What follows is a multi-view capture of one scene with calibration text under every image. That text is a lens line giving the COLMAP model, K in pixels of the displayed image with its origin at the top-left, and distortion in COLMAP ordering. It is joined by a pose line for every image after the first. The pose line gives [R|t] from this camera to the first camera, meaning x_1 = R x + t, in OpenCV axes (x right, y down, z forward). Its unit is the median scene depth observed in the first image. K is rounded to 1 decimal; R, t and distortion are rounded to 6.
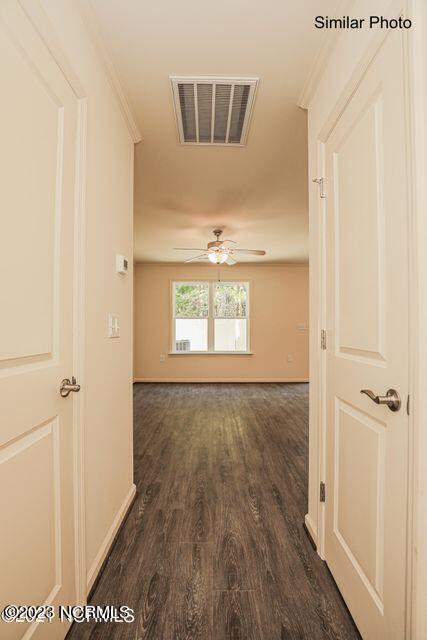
lens RADIAL K [[303.9, 0, 213.5], [0, 303.9, 320.0], [0, 0, 1]] dist [-0.024846, 0.000442]
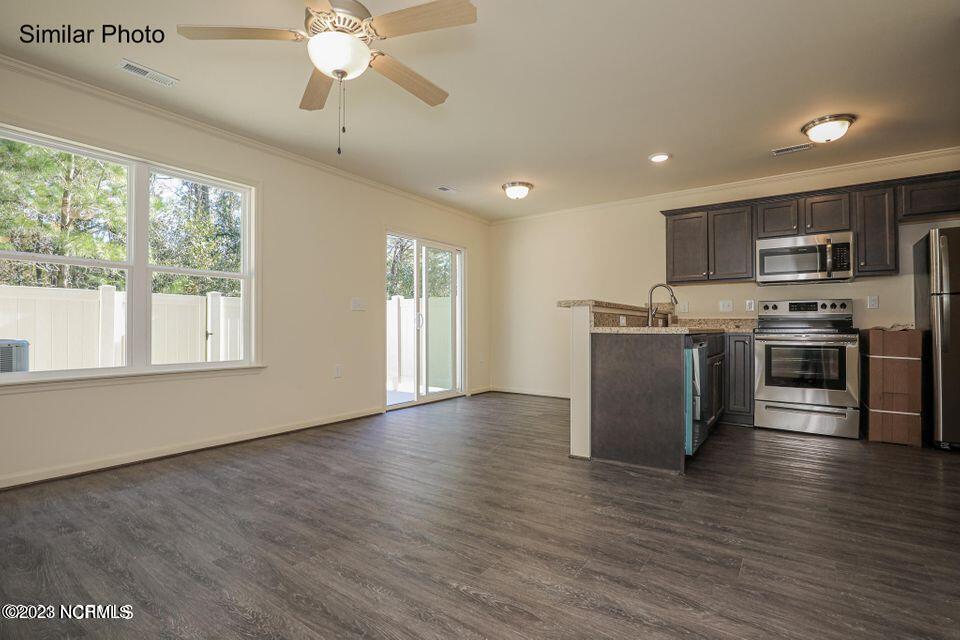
lens RADIAL K [[455.8, 0, 480.0], [0, 455.8, 320.0], [0, 0, 1]] dist [-0.024846, 0.000442]
pose [[0.579665, 0.011808, 0.814769, -0.205760], [-0.016065, 0.999866, -0.003062, 0.049743], [-0.814696, -0.011314, 0.579777, 0.435998]]
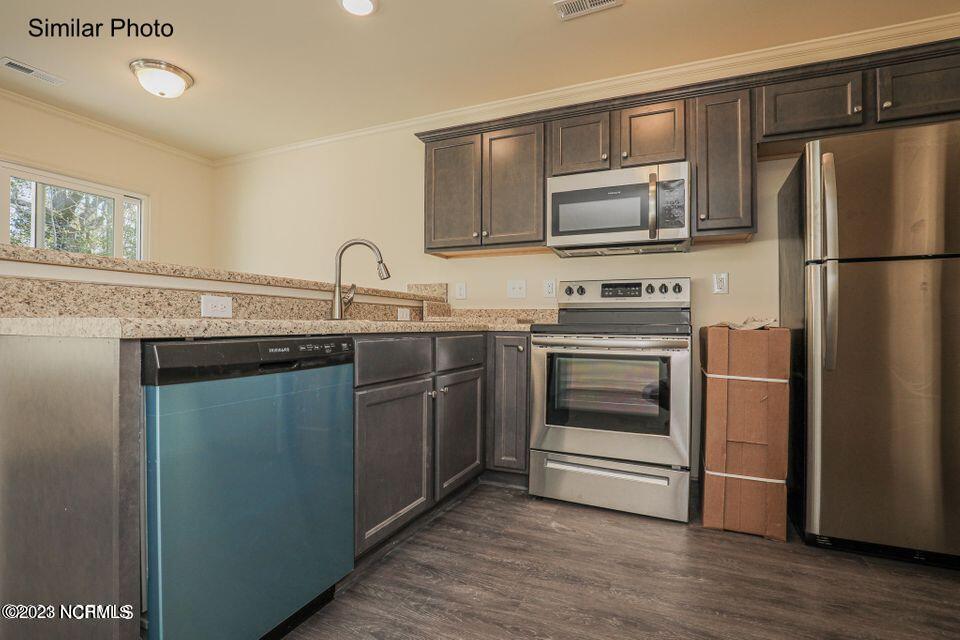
lens RADIAL K [[455.8, 0, 480.0], [0, 455.8, 320.0], [0, 0, 1]] dist [-0.024846, 0.000442]
pose [[0.417460, 0.006875, 0.908669, 0.243979], [-0.023523, 0.999718, 0.003243, 0.049839], [-0.908391, -0.022728, 0.417504, 0.365366]]
